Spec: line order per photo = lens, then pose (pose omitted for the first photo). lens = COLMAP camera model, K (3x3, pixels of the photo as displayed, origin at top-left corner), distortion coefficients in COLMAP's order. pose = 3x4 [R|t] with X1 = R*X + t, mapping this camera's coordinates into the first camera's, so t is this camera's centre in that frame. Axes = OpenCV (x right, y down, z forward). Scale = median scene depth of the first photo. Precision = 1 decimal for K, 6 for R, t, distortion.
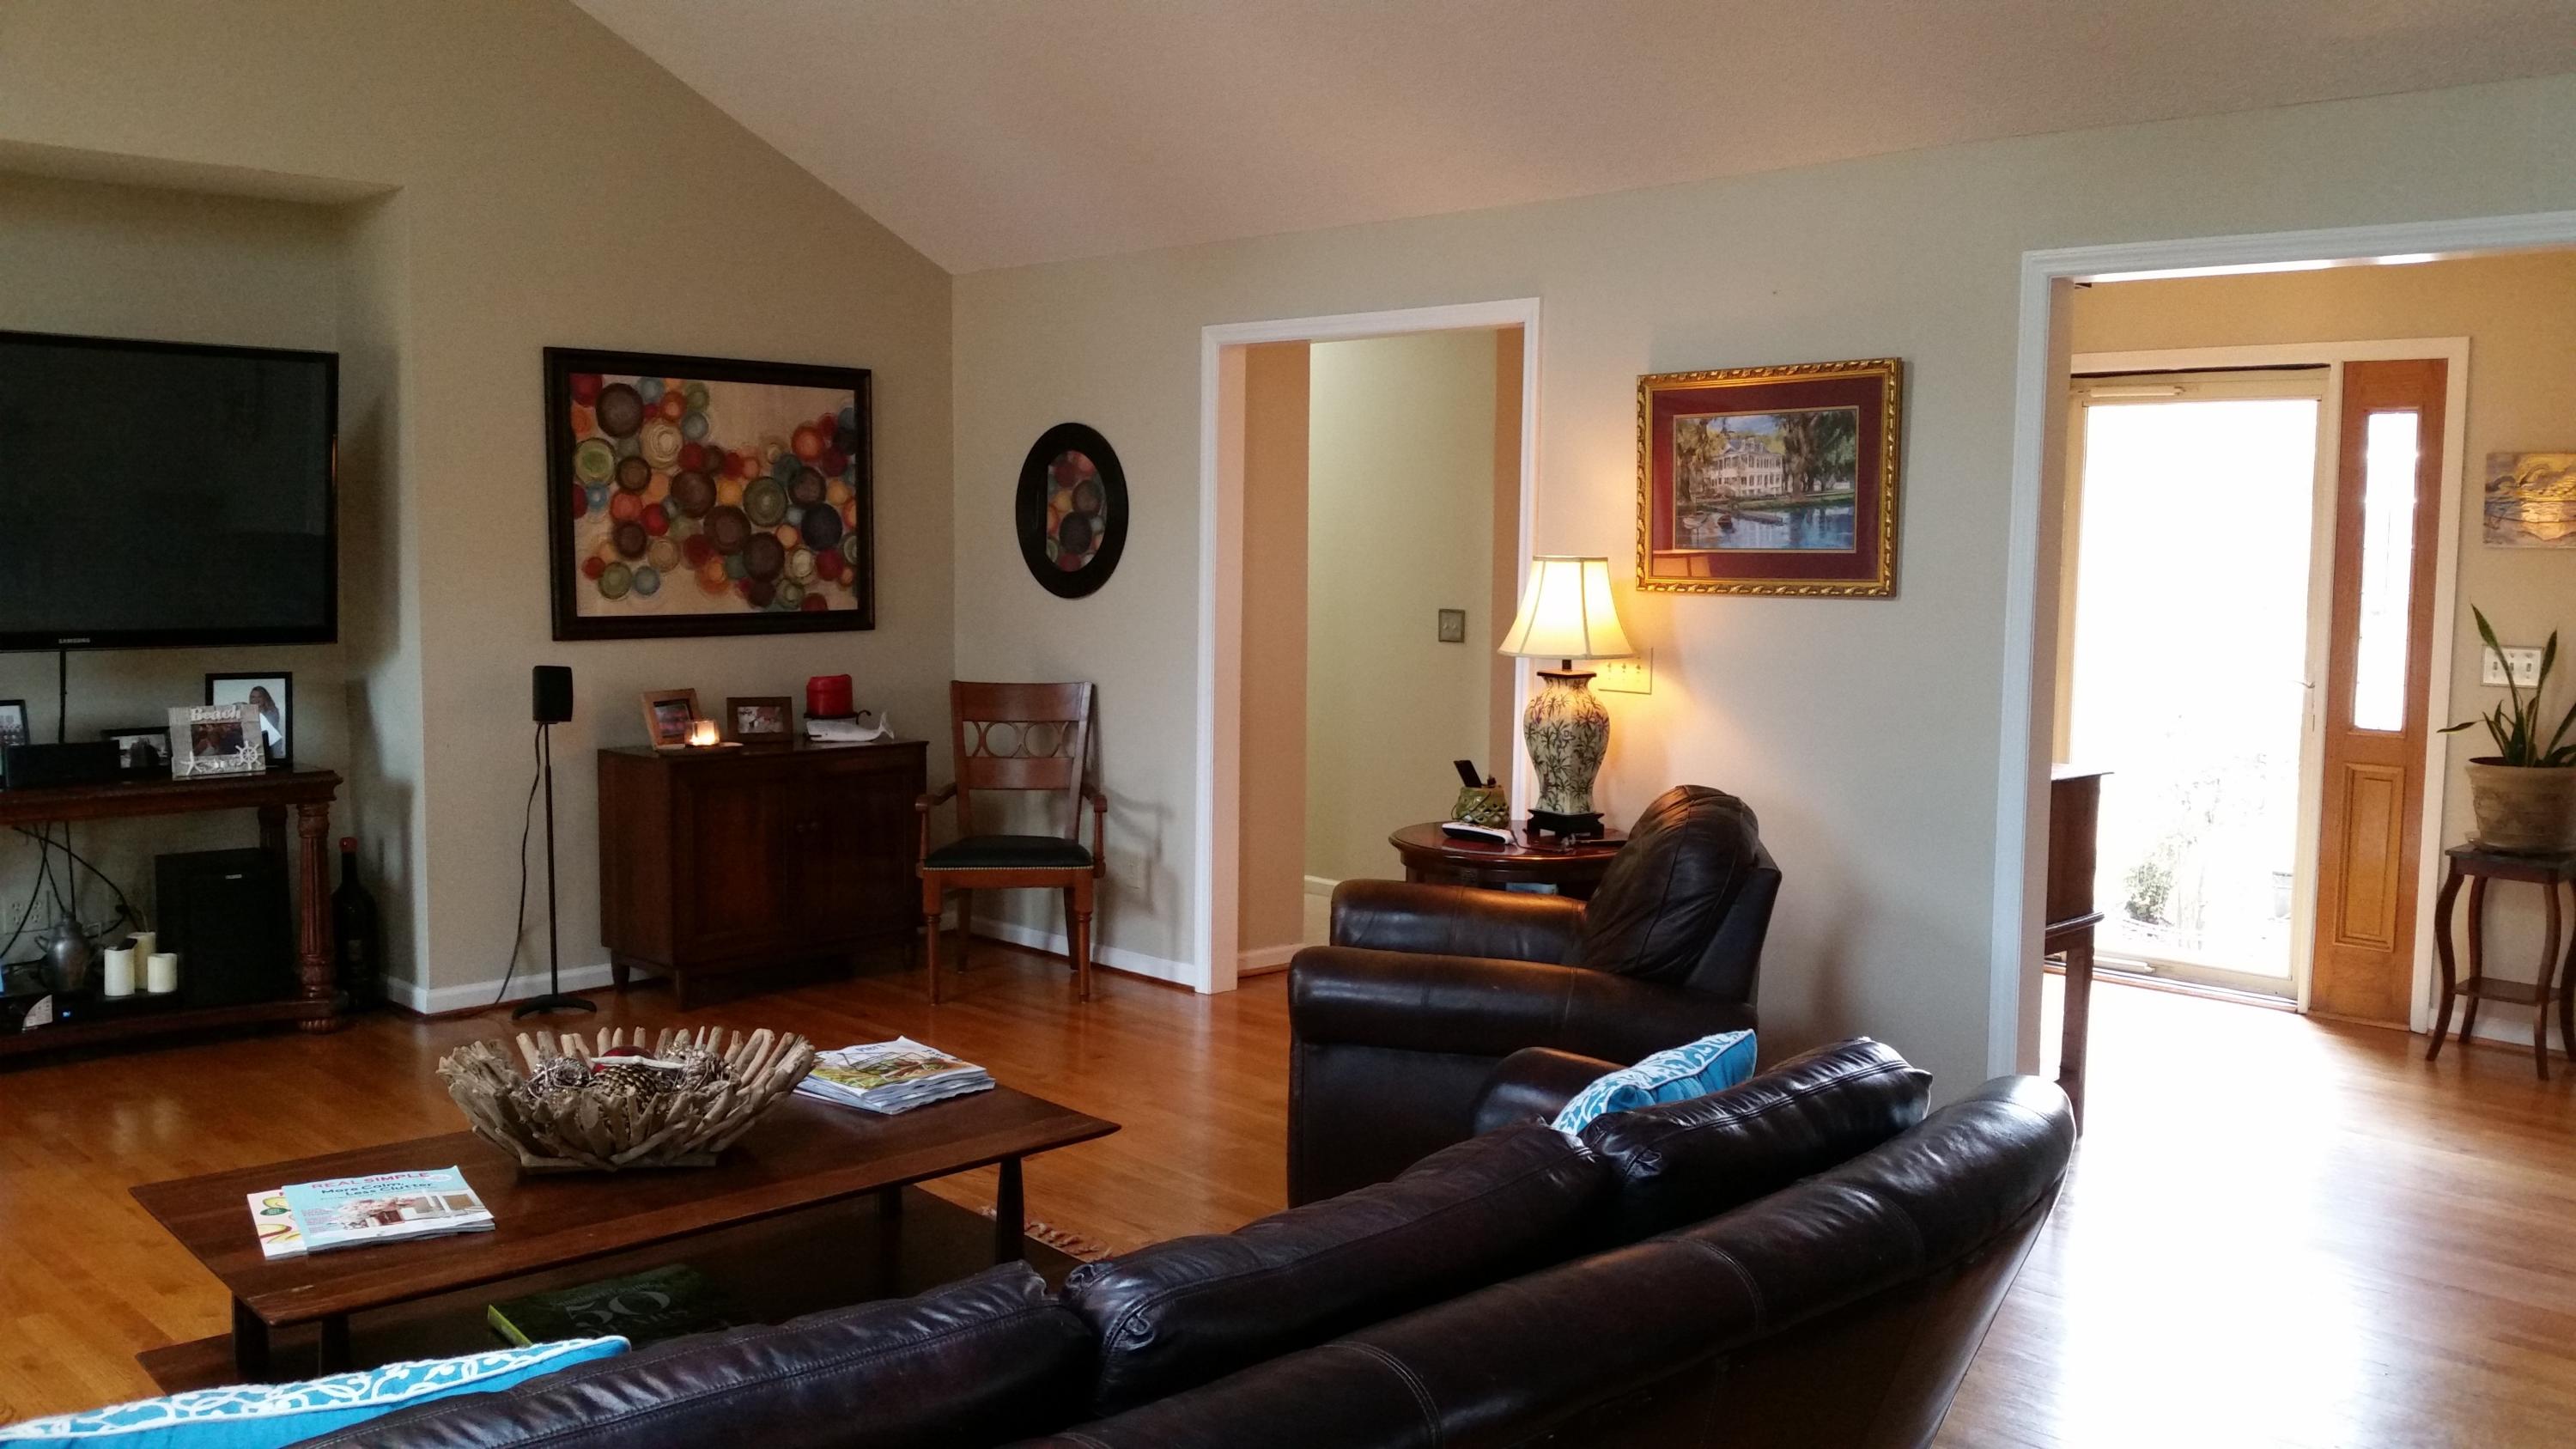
lens RADIAL K [[2137.8, 0, 1408.8], [0, 2137.8, 746.6], [0, 0, 1]] dist [0.119011, -0.223452]
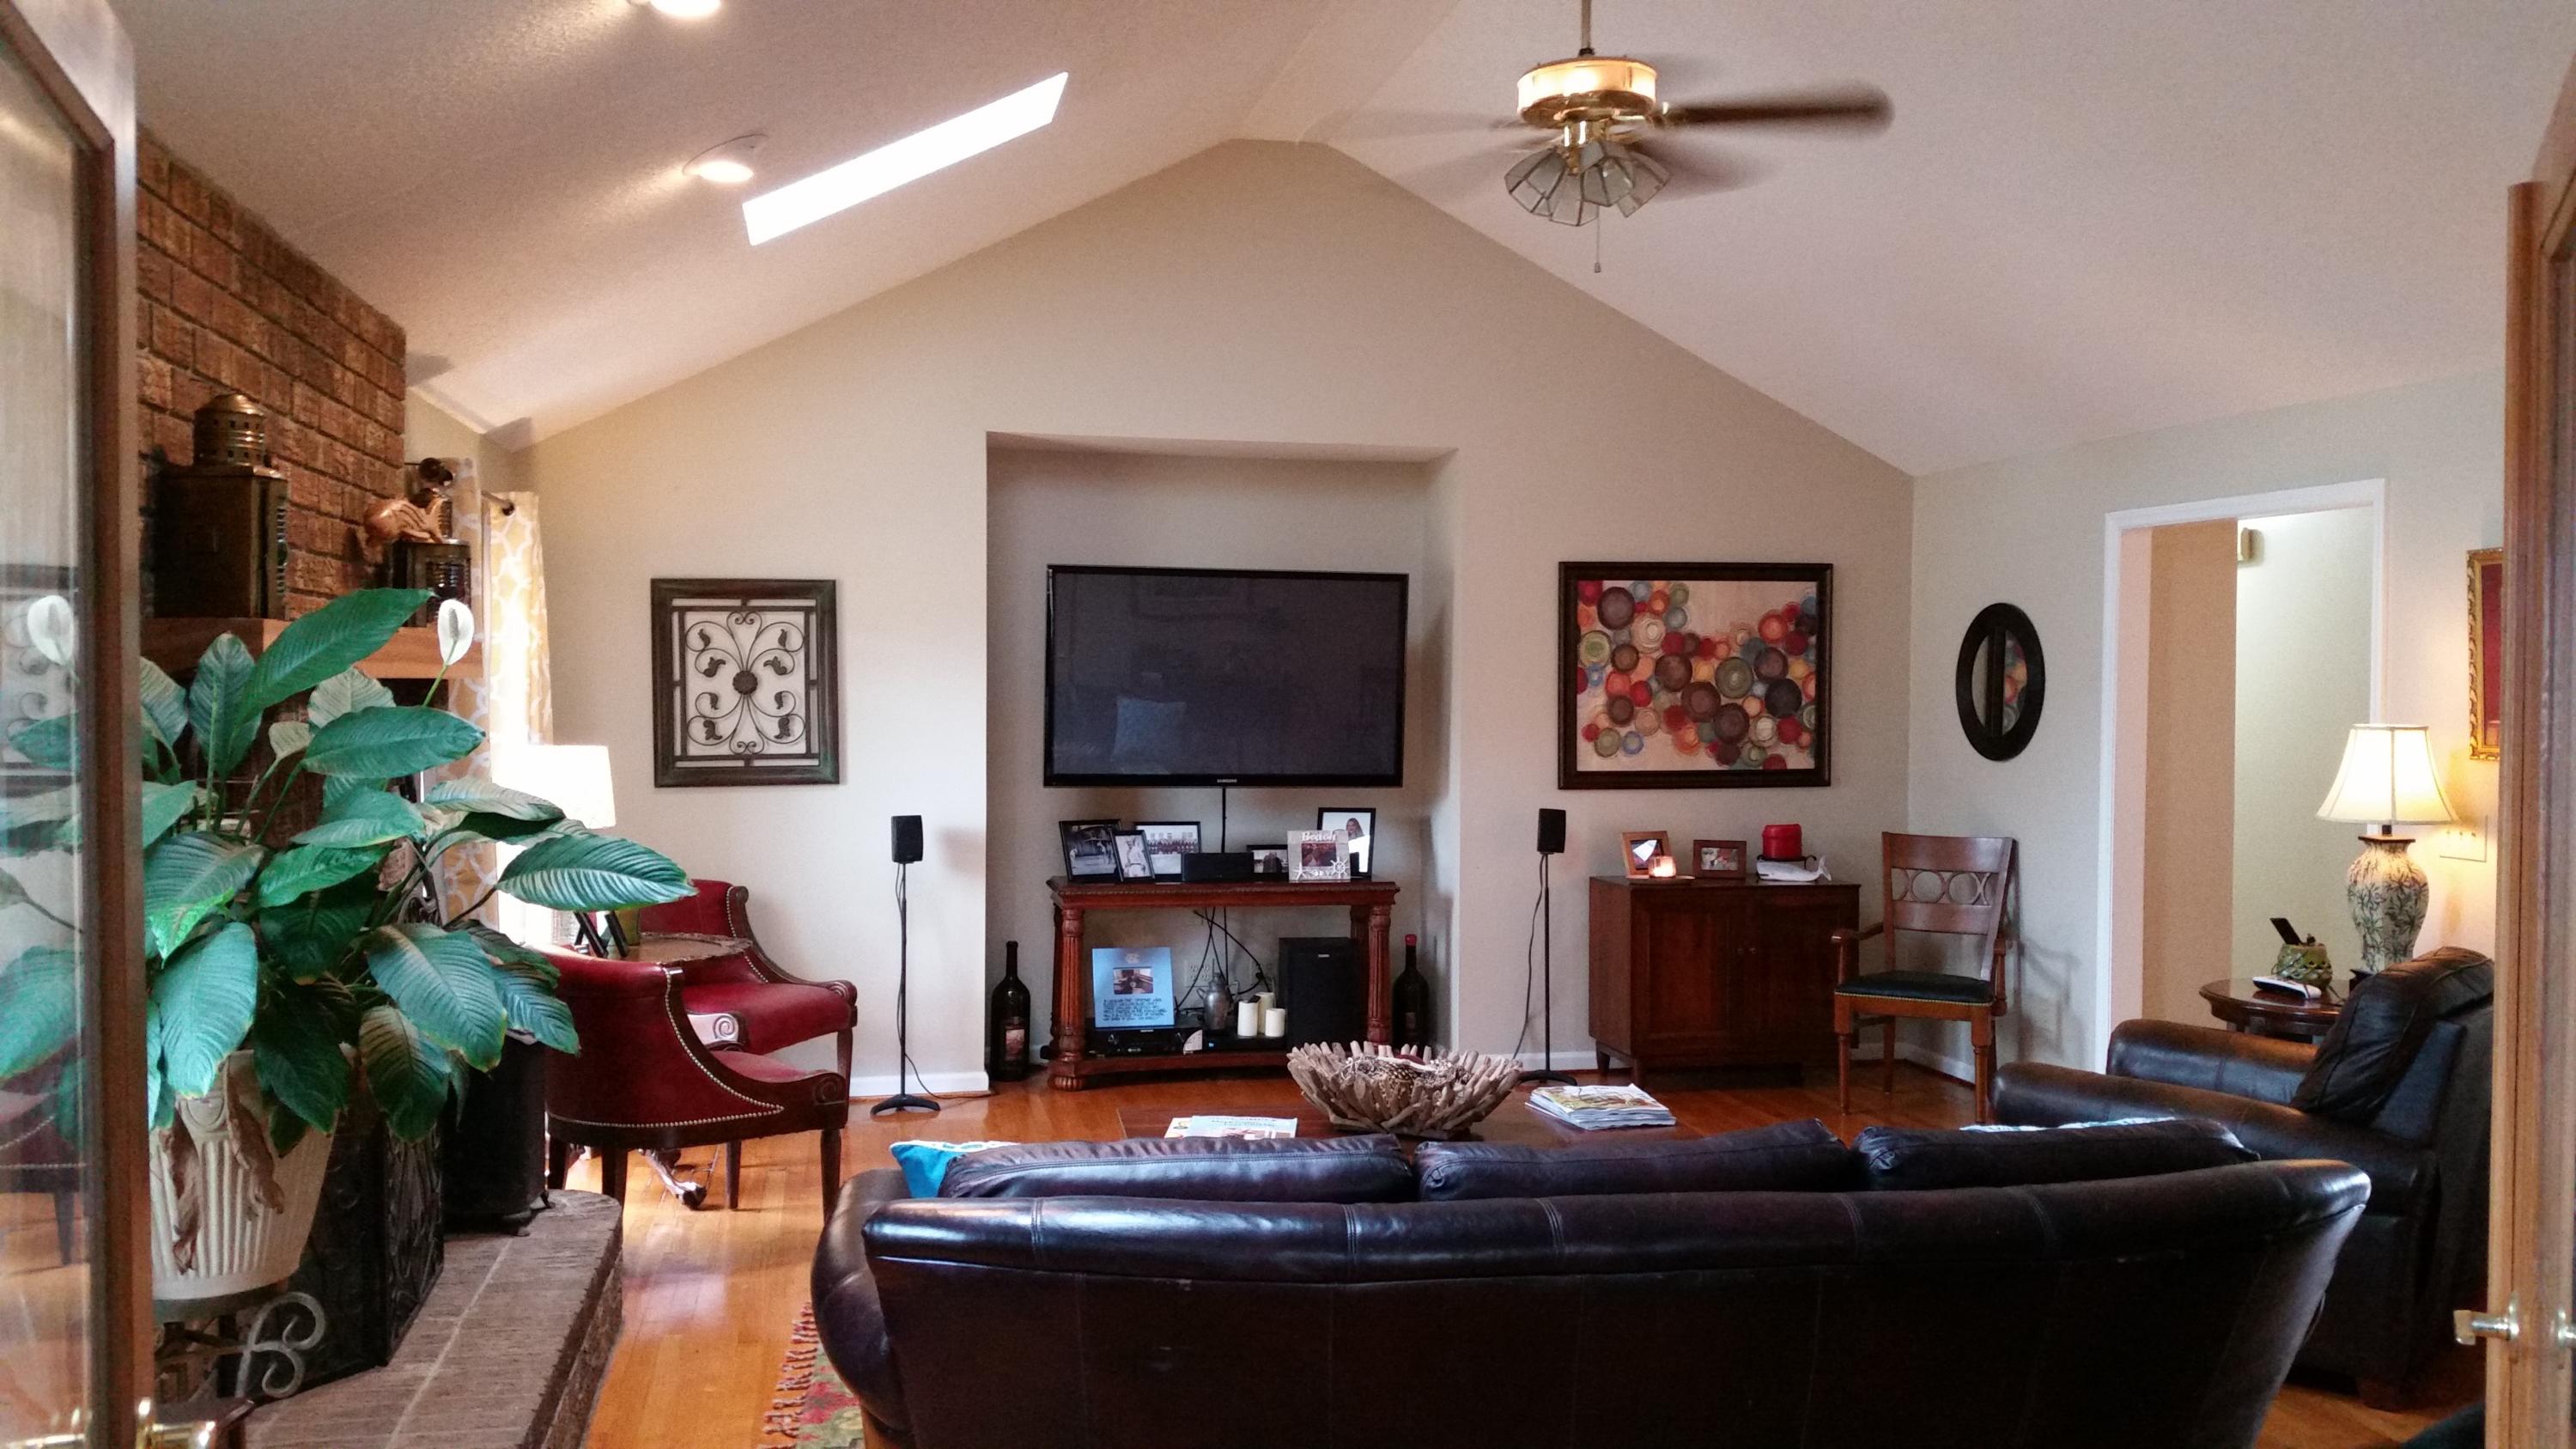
lens RADIAL K [[2137.8, 0, 1342.5], [0, 2137.8, 722.2], [0, 0, 1]] dist [0.119011, -0.223452]
pose [[0.840895, 0.003331, -0.541188, 0.179662], [-0.050156, 0.996157, -0.071801, 0.008499], [0.538870, 0.087521, 0.837830, -0.125778]]
